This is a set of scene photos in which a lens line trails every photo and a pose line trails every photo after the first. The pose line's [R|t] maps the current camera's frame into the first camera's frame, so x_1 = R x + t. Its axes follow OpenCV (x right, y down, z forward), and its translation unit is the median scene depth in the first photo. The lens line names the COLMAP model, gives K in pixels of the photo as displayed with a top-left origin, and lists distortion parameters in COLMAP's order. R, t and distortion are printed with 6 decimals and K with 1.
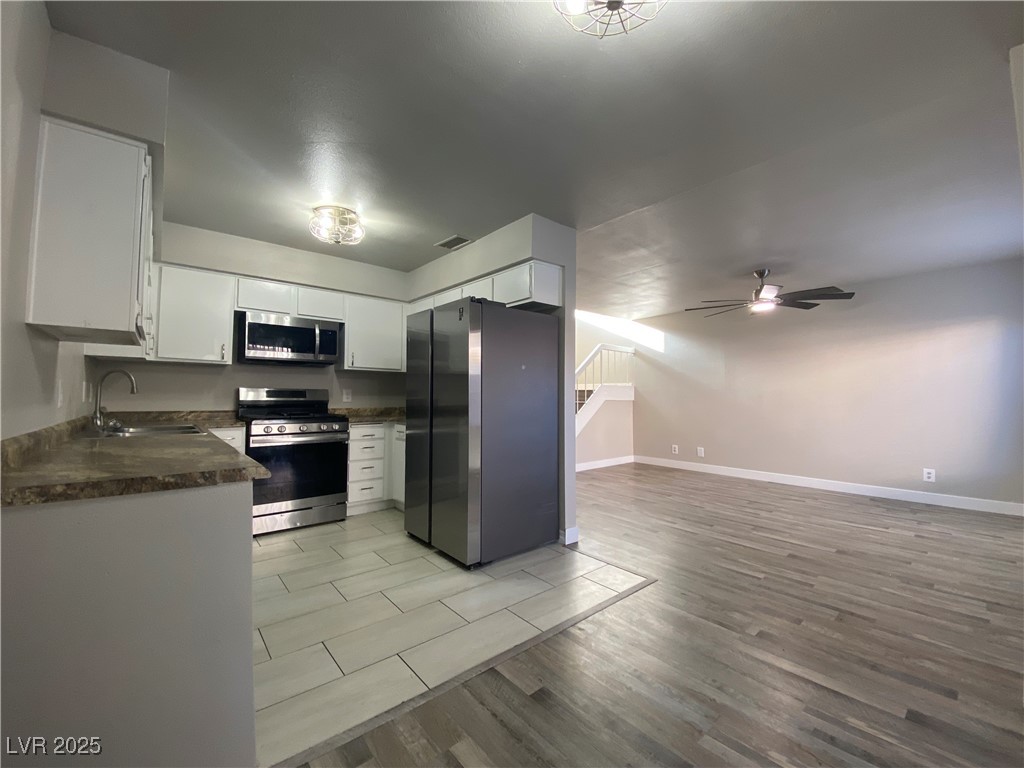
lens RADIAL K [[411.4, 0, 512.0], [0, 411.4, 384.0], [0, 0, 1]] dist [0.002123, 0.000093]
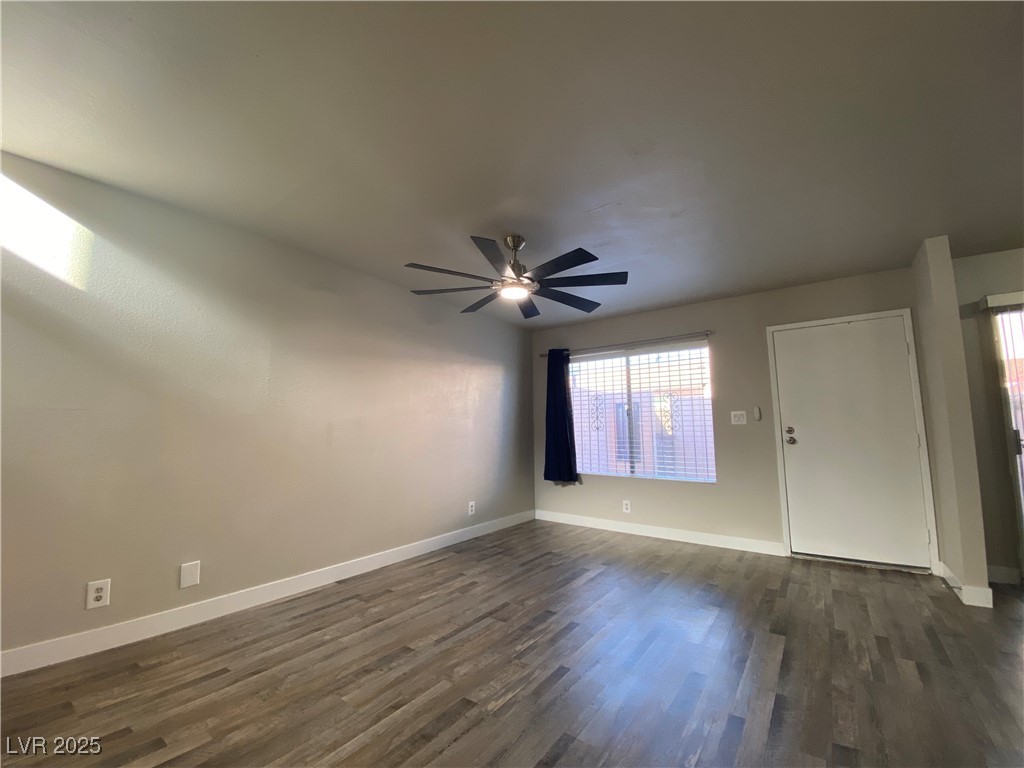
lens RADIAL K [[416.6, 0, 515.1], [0, 416.6, 382.0], [0, 0, 1]] dist [0.009065, -0.012638]
pose [[-0.231292, 0.109308, 0.966724, -0.013889], [-0.025822, 0.992628, -0.118415, 0.043872], [-0.972542, -0.052351, -0.226764, 1.367754]]
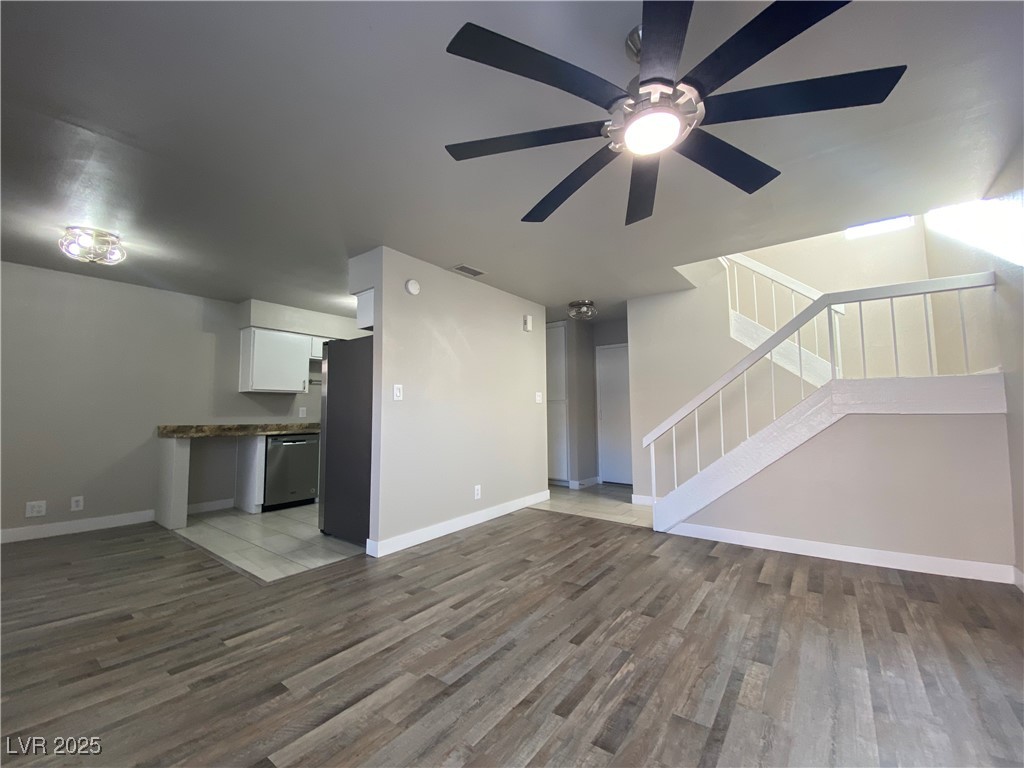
lens RADIAL K [[416.6, 0, 515.1], [0, 416.6, 382.0], [0, 0, 1]] dist [0.009065, -0.012638]
pose [[0.221991, -0.080562, -0.971715, 1.080431], [0.037247, 0.996554, -0.074112, 0.046257], [0.974337, -0.019742, 0.224227, 0.969463]]
